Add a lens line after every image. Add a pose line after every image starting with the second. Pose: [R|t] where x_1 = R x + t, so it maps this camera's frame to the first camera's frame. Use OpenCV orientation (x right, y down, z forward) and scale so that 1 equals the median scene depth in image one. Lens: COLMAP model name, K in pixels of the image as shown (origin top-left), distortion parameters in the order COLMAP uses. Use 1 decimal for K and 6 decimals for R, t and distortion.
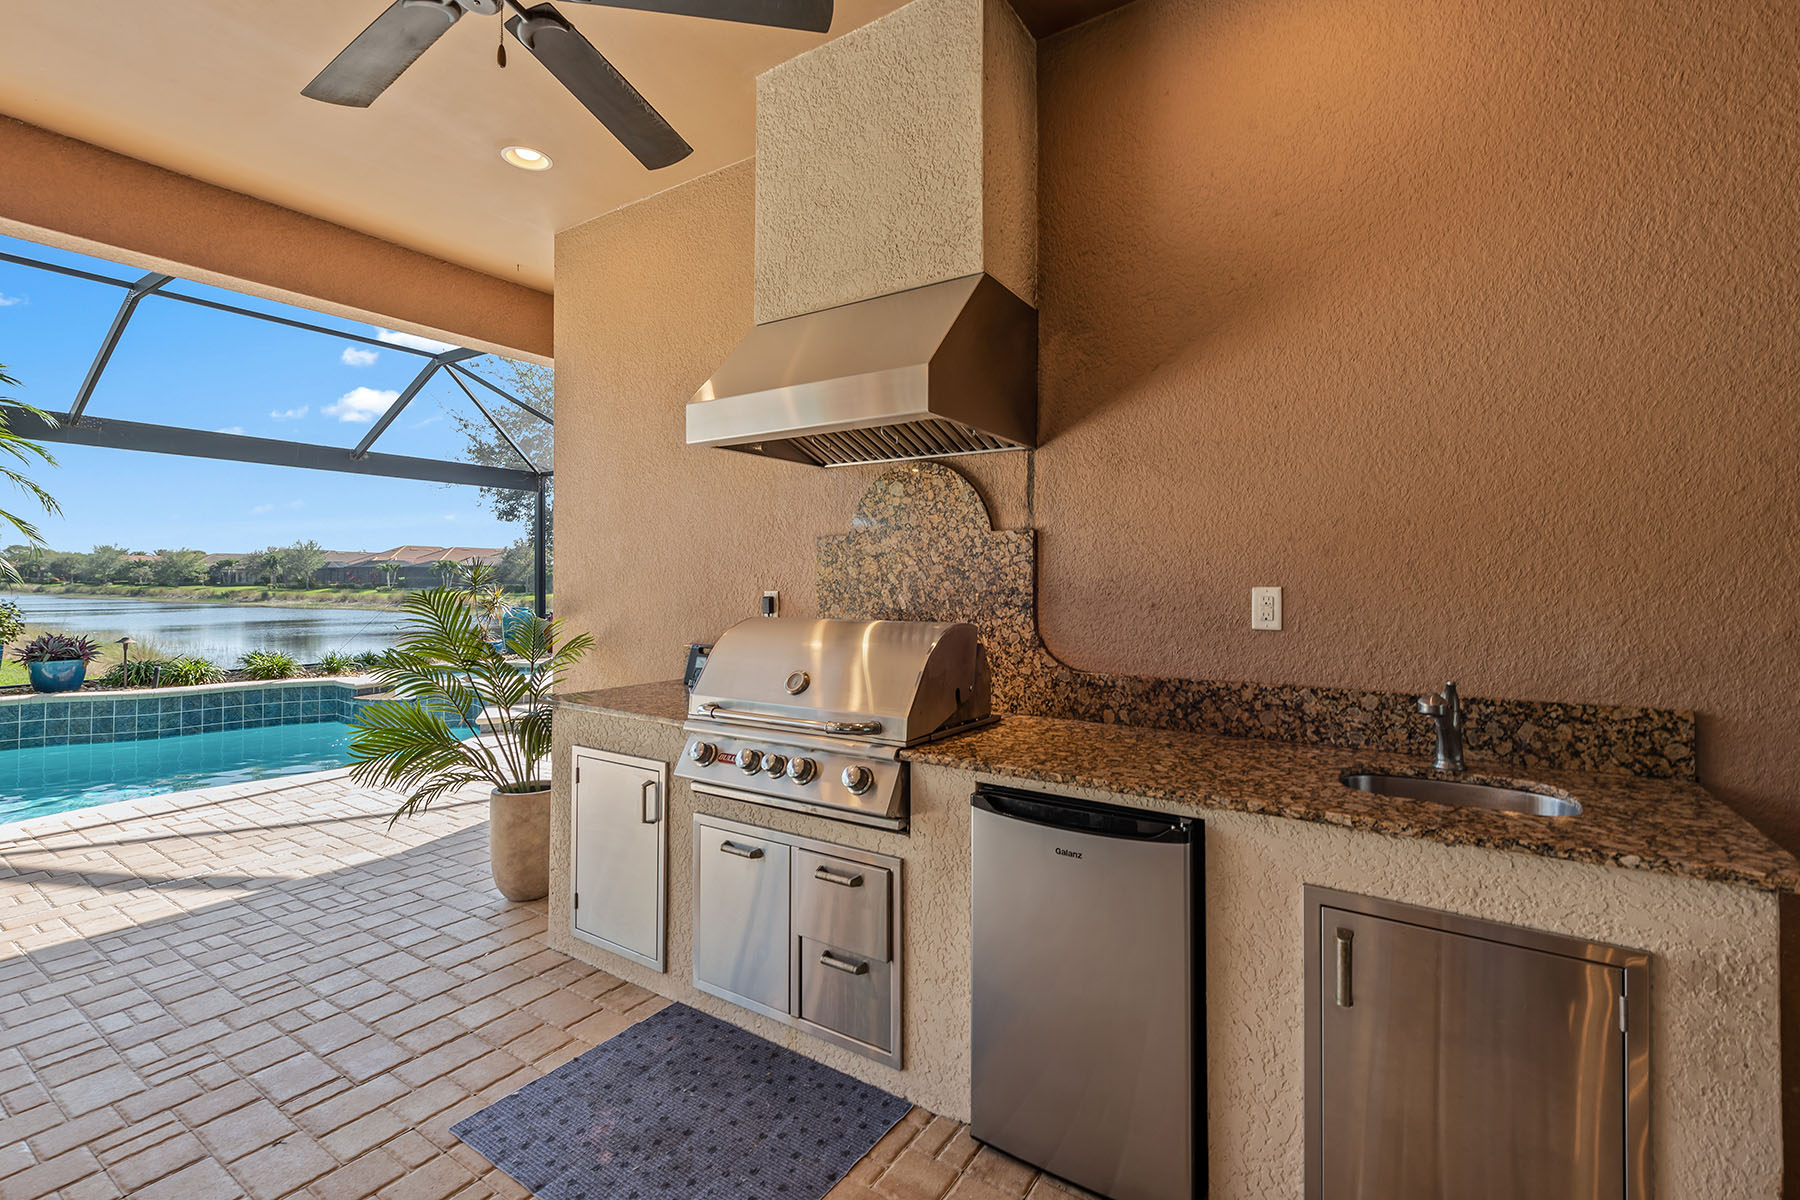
lens RADIAL K [[787.2, 0, 898.6], [0, 787.2, 571.8], [0, 0, 1]] dist [0.003608, -0.001723]
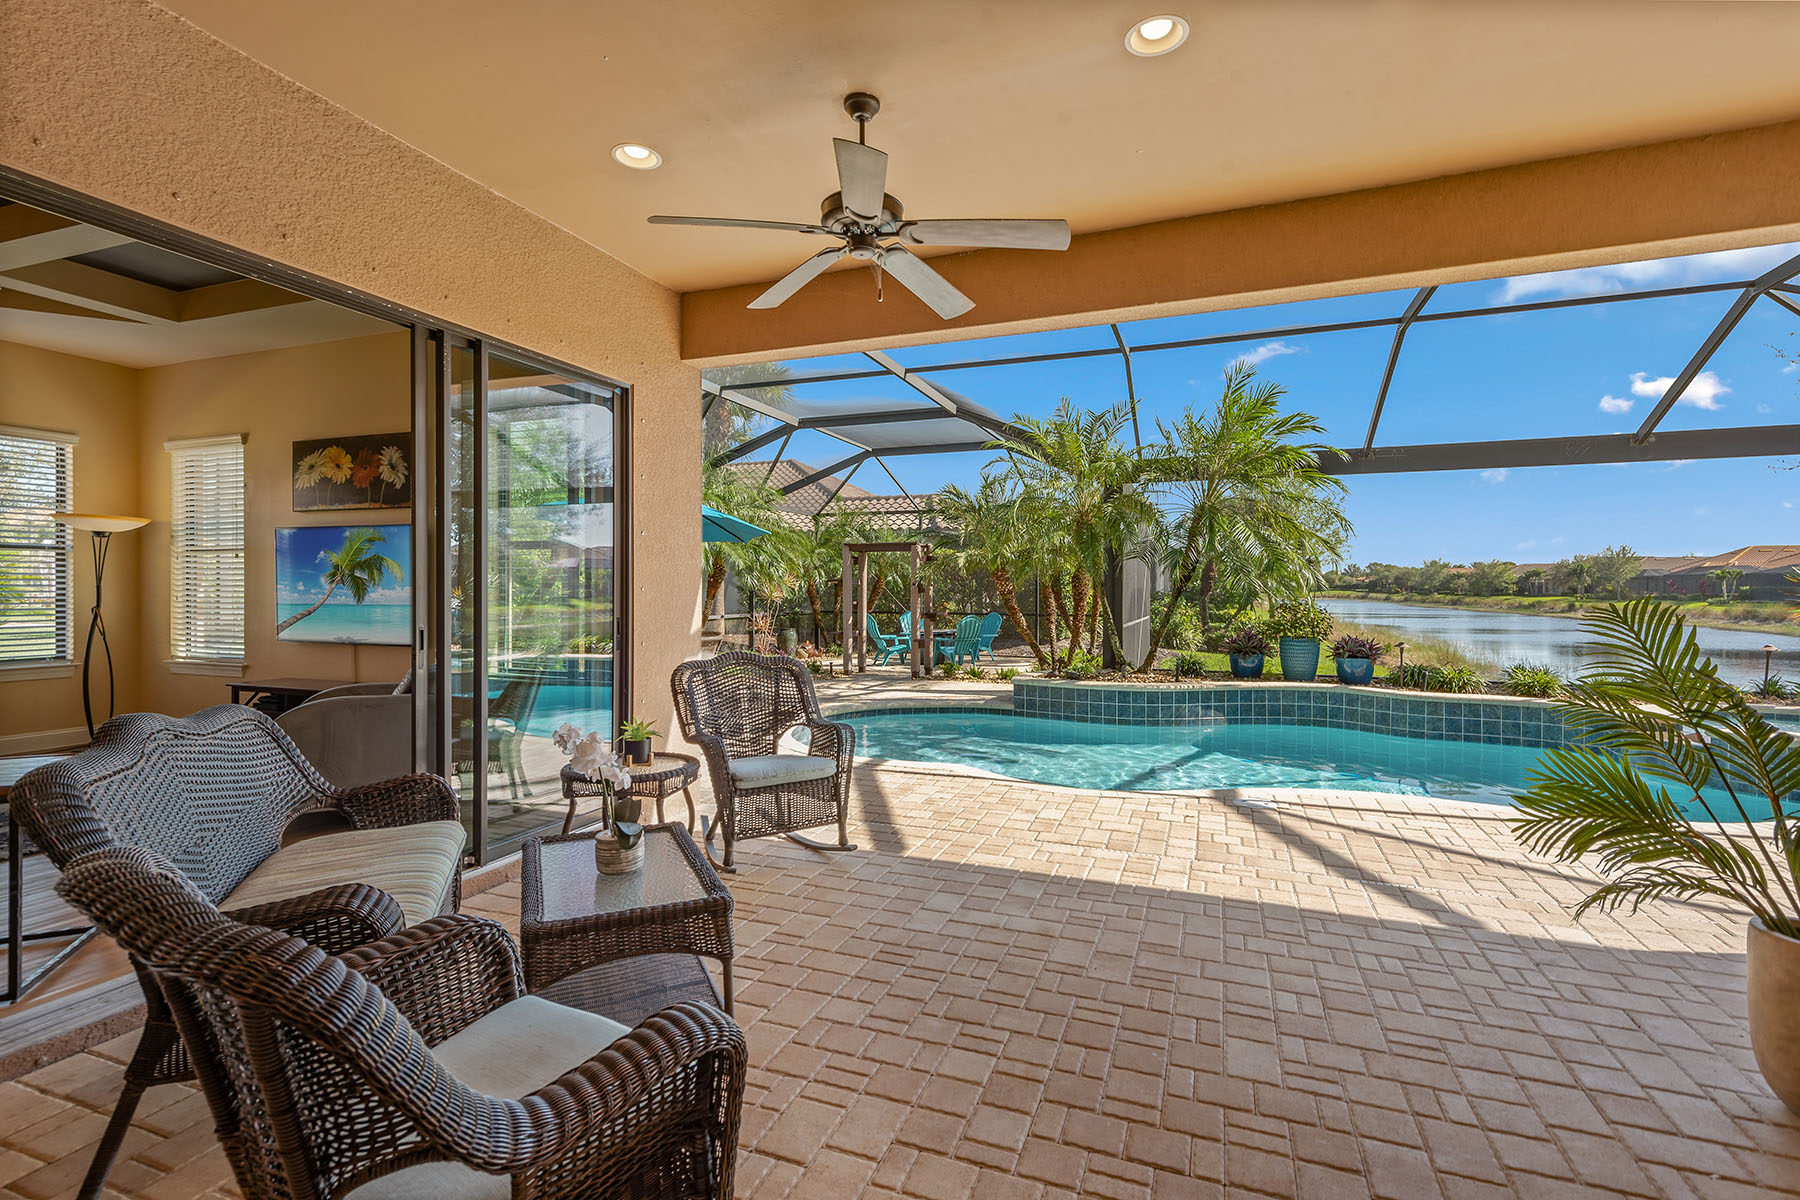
lens RADIAL K [[815.0, 0, 907.0], [0, 815.0, 594.1], [0, 0, 1]] dist [0.008394, -0.003673]
pose [[0.207343, 0.003409, -0.978262, -0.004981], [0.011178, 0.999920, 0.005853, 0.001684], [0.978205, -0.012148, 0.207288, 0.090799]]
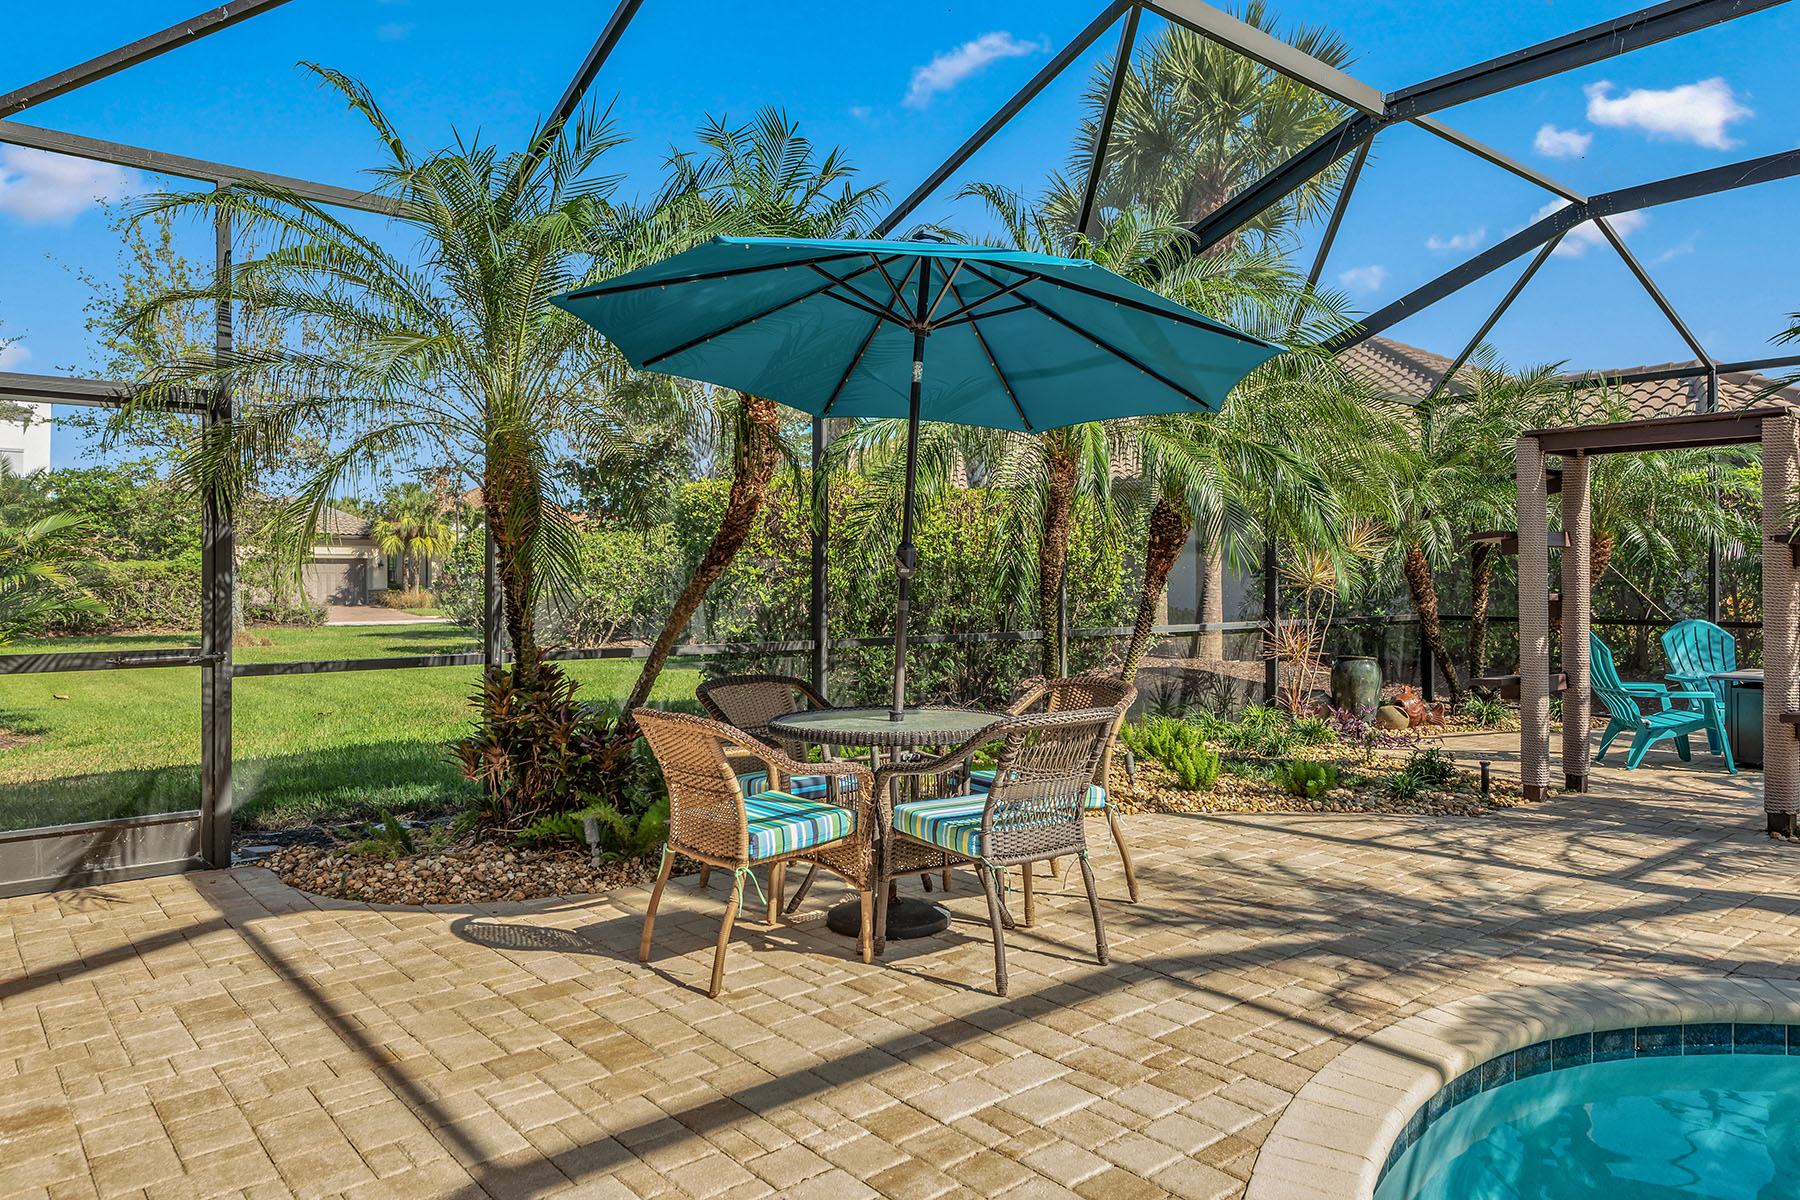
lens RADIAL K [[1127.3, 0, 898.6], [0, 1127.3, 584.5], [0, 0, 1]] dist [-0.045329, -0.004327]
pose [[-0.316638, 0.002196, -0.948544, -0.811600], [0.015161, 0.999881, -0.002746, 0.016117], [0.948425, -0.015251, -0.316634, 0.137597]]
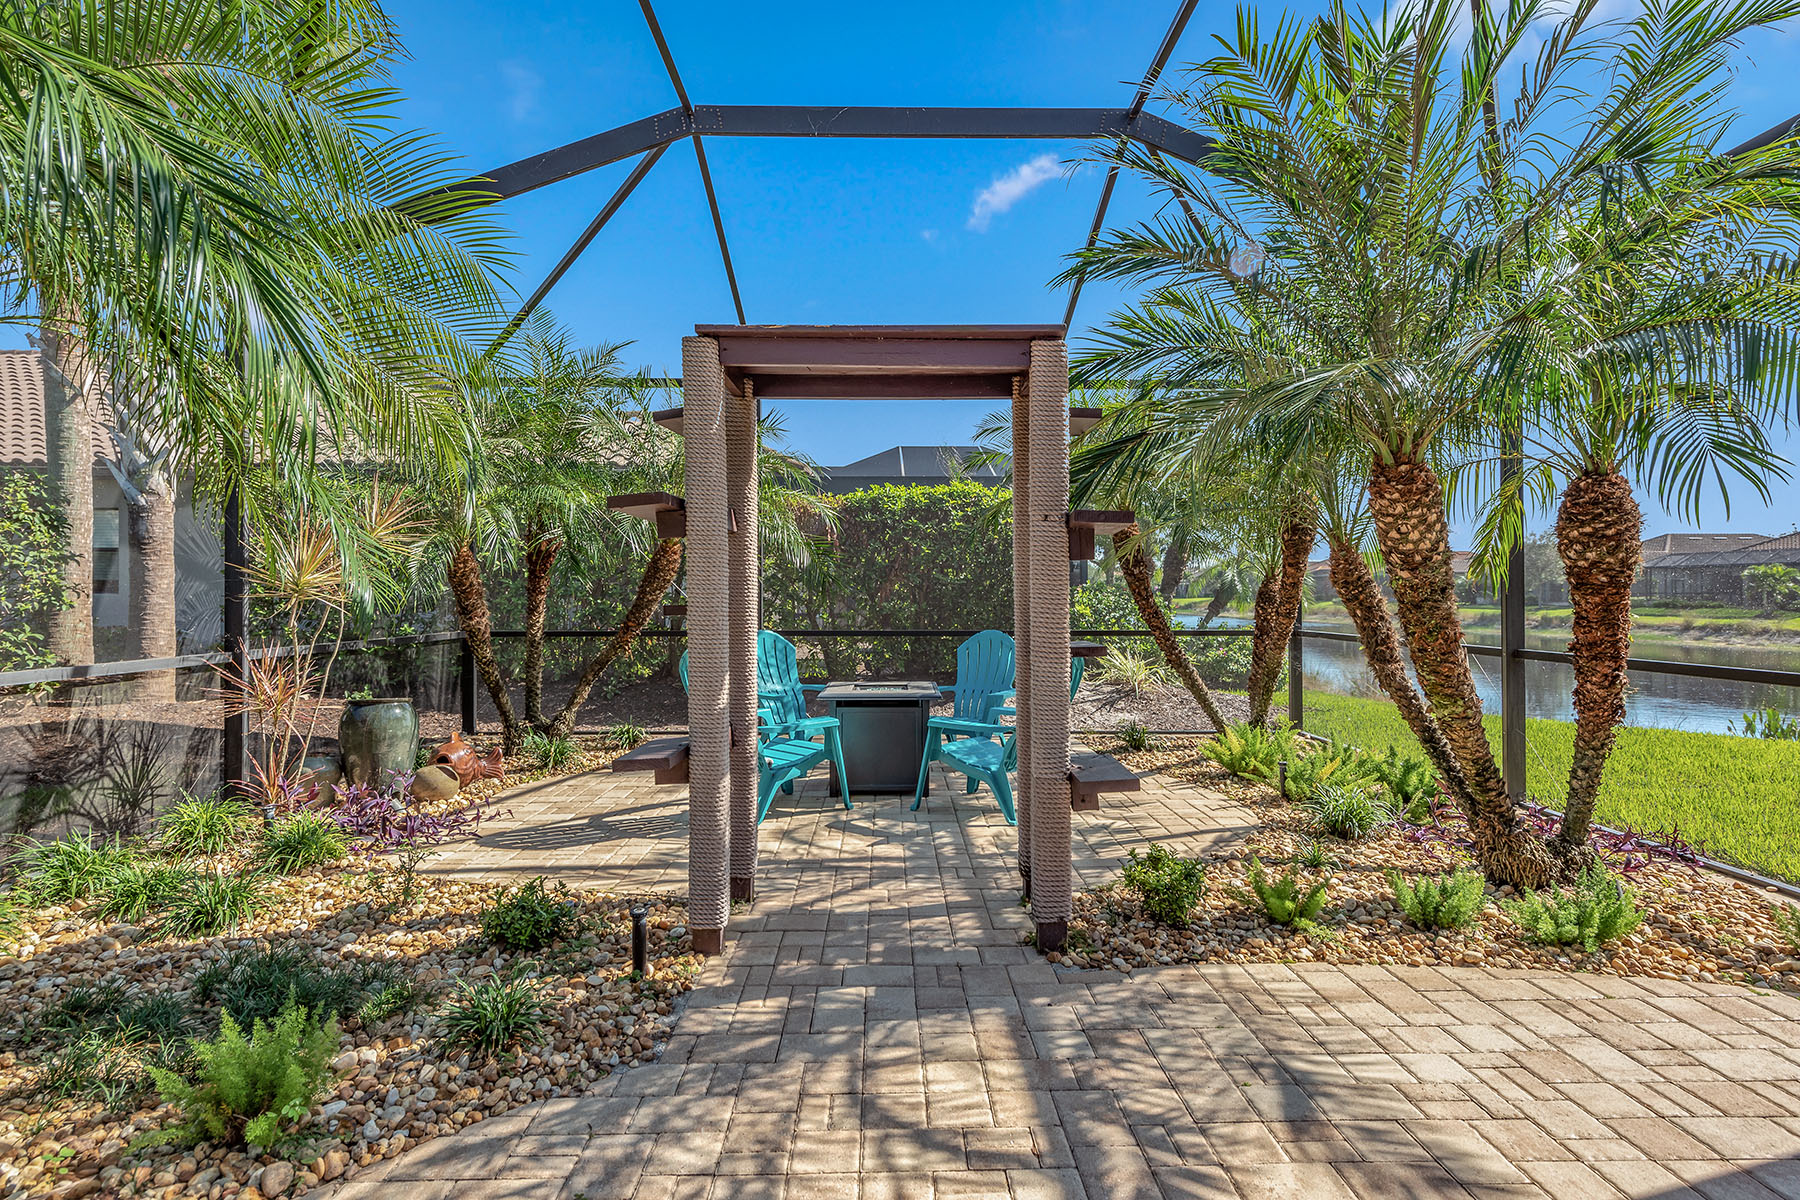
lens RADIAL K [[955.1, 0, 922.0], [0, 955.1, 592.1], [0, 0, 1]] dist [0.012951, -0.001957]
pose [[0.552606, -0.003620, -0.833435, -1.291238], [0.014887, 0.999874, 0.005527, 0.020895], [0.833310, -0.015461, 0.552590, 0.165888]]
